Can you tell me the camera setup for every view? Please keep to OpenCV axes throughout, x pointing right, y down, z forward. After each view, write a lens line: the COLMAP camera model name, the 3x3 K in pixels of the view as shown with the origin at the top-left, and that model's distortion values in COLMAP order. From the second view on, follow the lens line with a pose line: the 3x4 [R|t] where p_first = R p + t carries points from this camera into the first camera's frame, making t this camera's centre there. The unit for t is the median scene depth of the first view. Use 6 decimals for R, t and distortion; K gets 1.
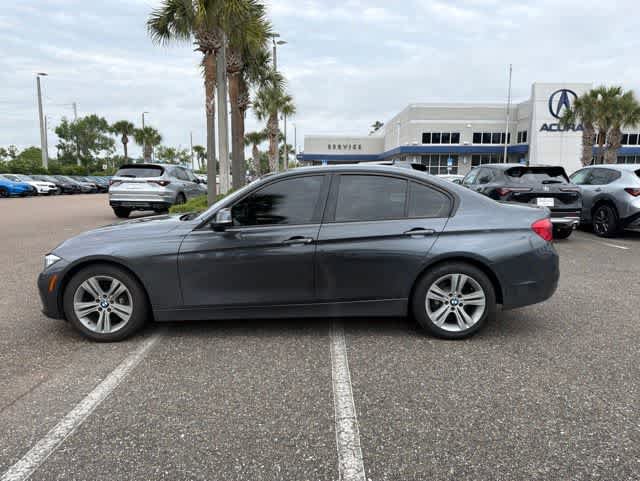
lens RADIAL K [[450.2, 0, 321.7], [0, 450.2, 242.7], [0, 0, 1]] dist [0.048257, -0.061308]
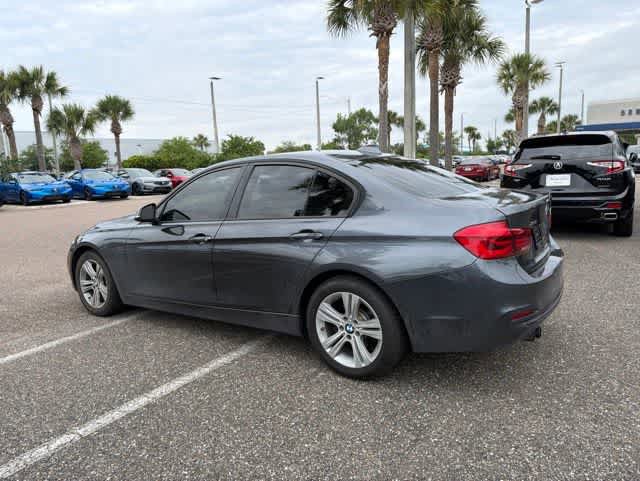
lens RADIAL K [[450.4, 0, 322.3], [0, 450.4, 236.6], [0, 0, 1]] dist [0.043703, -0.052251]
pose [[0.825940, 0.045772, -0.561898, 0.672378], [-0.031691, 0.998892, 0.034786, -0.048012], [0.562867, -0.010924, 0.826475, 0.349509]]
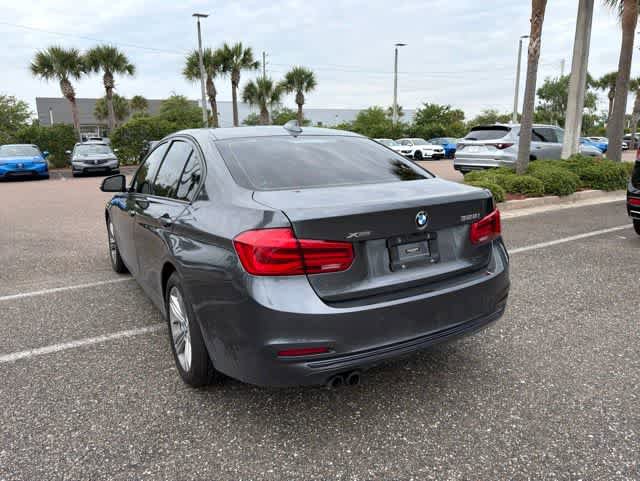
lens RADIAL K [[451.2, 0, 322.0], [0, 451.2, 245.4], [0, 0, 1]] dist [0.048067, -0.065325]
pose [[0.514959, 0.175762, -0.839002, 0.958453], [-0.101096, 0.984376, 0.144166, -0.113239], [0.851232, 0.010581, 0.524682, 0.811410]]
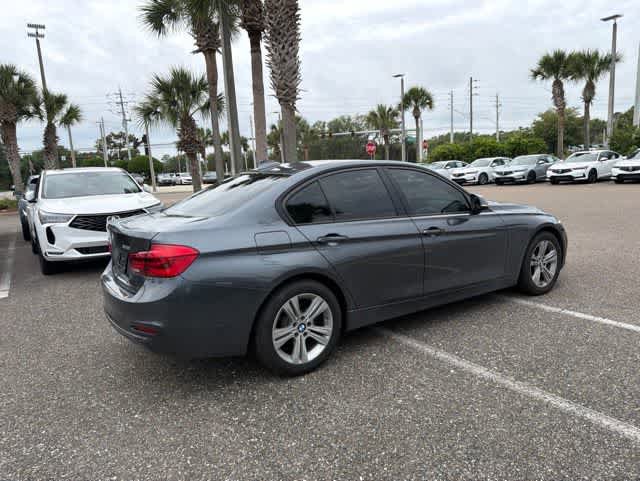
lens RADIAL K [[448.5, 0, 320.0], [0, 448.5, 240.5], [0, 0, 1]] dist [0.045181, -0.050832]
pose [[-0.834812, 0.129465, -0.535096, 0.680283], [-0.025837, 0.961672, 0.272983, -0.315368], [0.549928, 0.241714, -0.799470, 2.100348]]
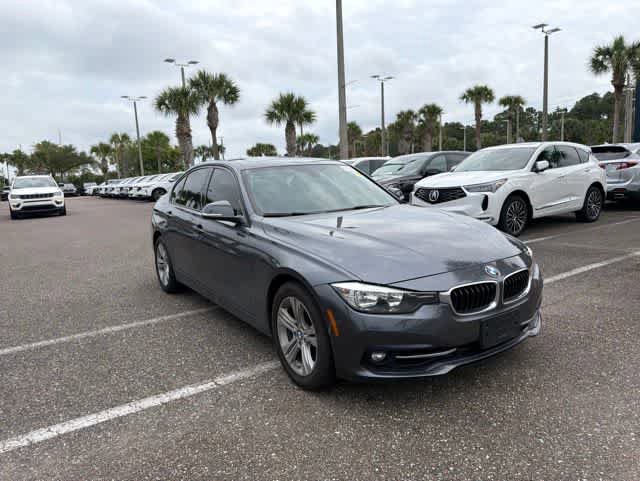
lens RADIAL K [[450.2, 0, 321.7], [0, 450.2, 242.7], [0, 0, 1]] dist [0.048257, -0.061308]
pose [[-0.557366, -0.108780, 0.823110, -1.095645], [0.161659, 0.958188, 0.236098, -0.245859], [-0.814377, 0.264656, -0.516477, 1.769853]]
